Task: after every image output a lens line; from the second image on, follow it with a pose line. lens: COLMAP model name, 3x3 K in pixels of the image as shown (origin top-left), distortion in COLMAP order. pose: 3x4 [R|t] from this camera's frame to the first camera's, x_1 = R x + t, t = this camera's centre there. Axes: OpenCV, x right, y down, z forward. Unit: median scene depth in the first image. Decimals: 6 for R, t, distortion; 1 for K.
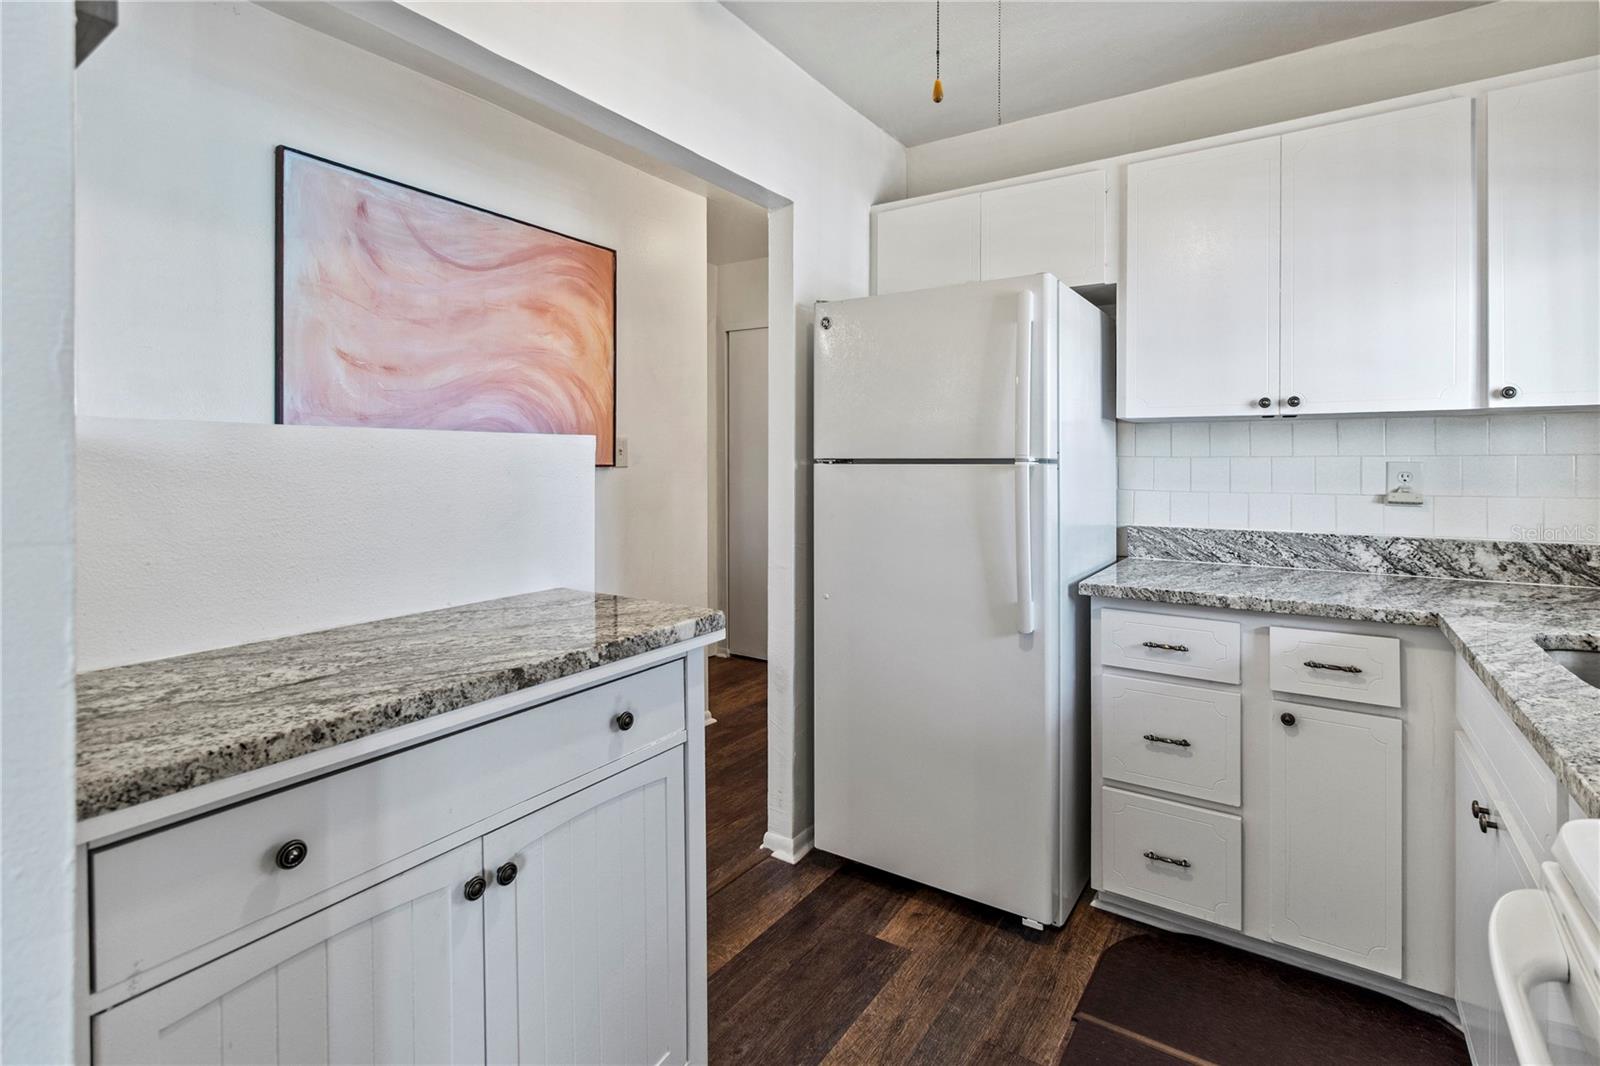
lens RADIAL K [[765.0, 0, 820.2], [0, 765.0, 468.6], [0, 0, 1]] dist [0.001306, -0.001019]
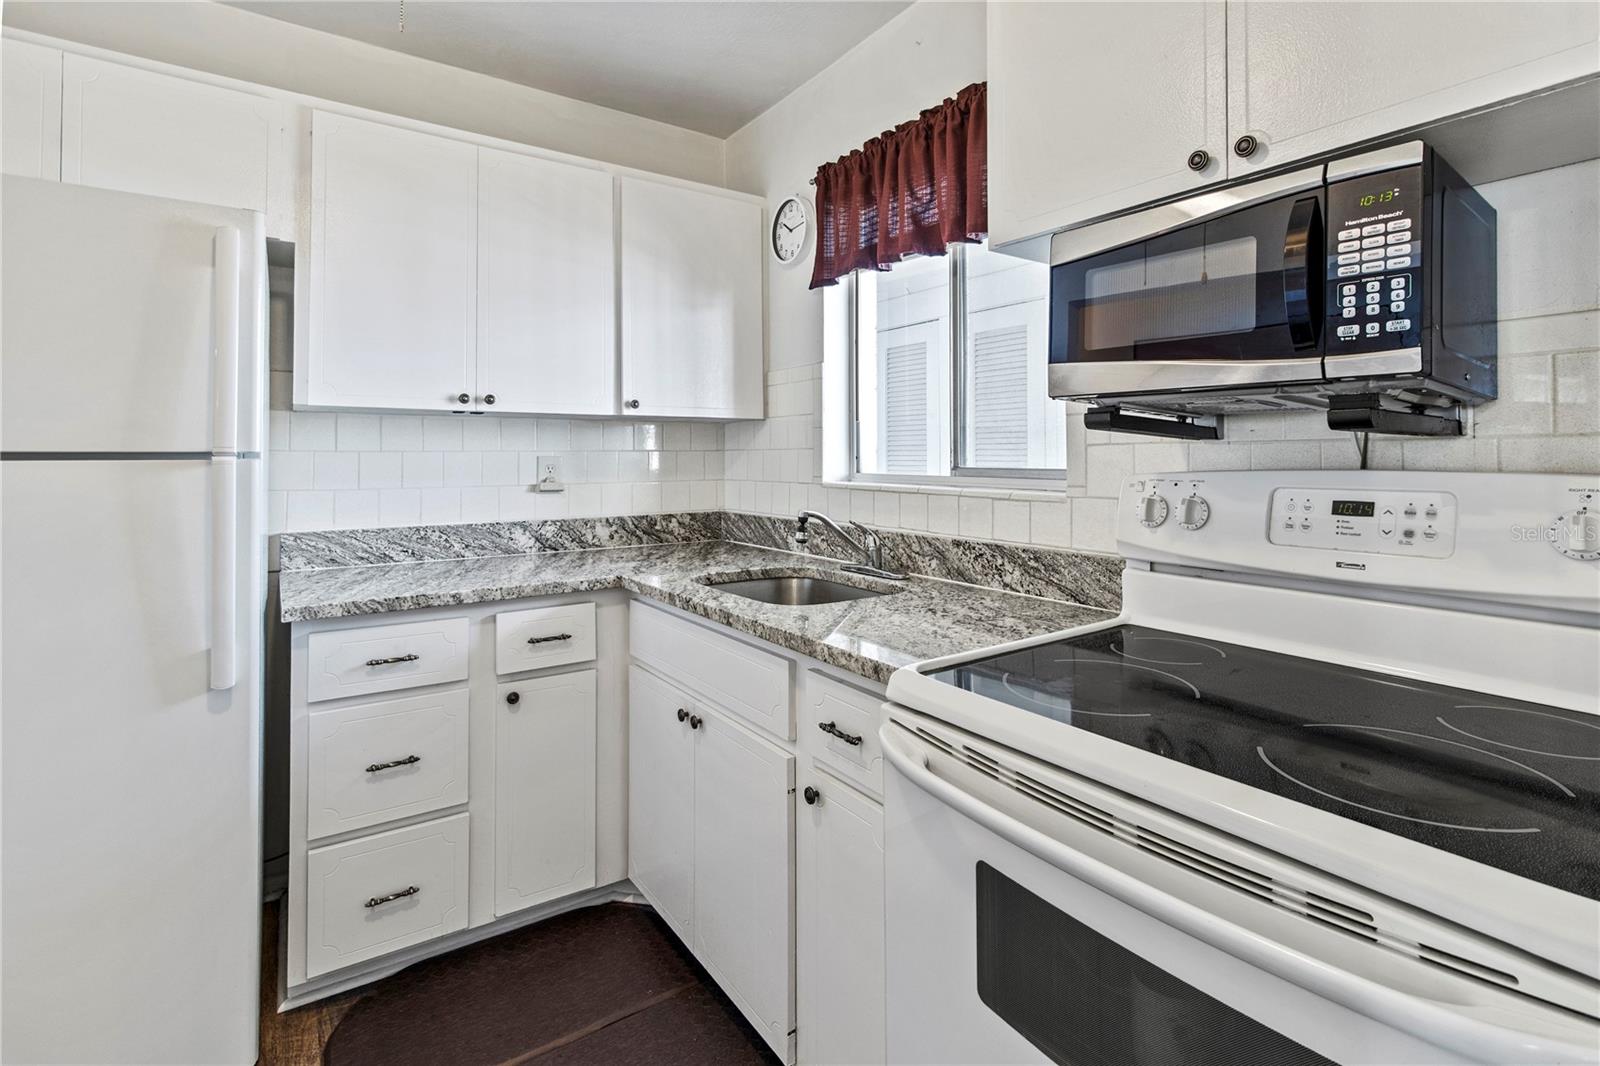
lens RADIAL K [[765.0, 0, 828.5], [0, 765.0, 446.6], [0, 0, 1]] dist [0.001306, -0.001019]
pose [[0.366564, 0.010722, 0.930331, -0.194623], [0.011703, 0.999801, -0.016134, 0.000488], [-0.930319, 0.016801, 0.366366, 0.173147]]
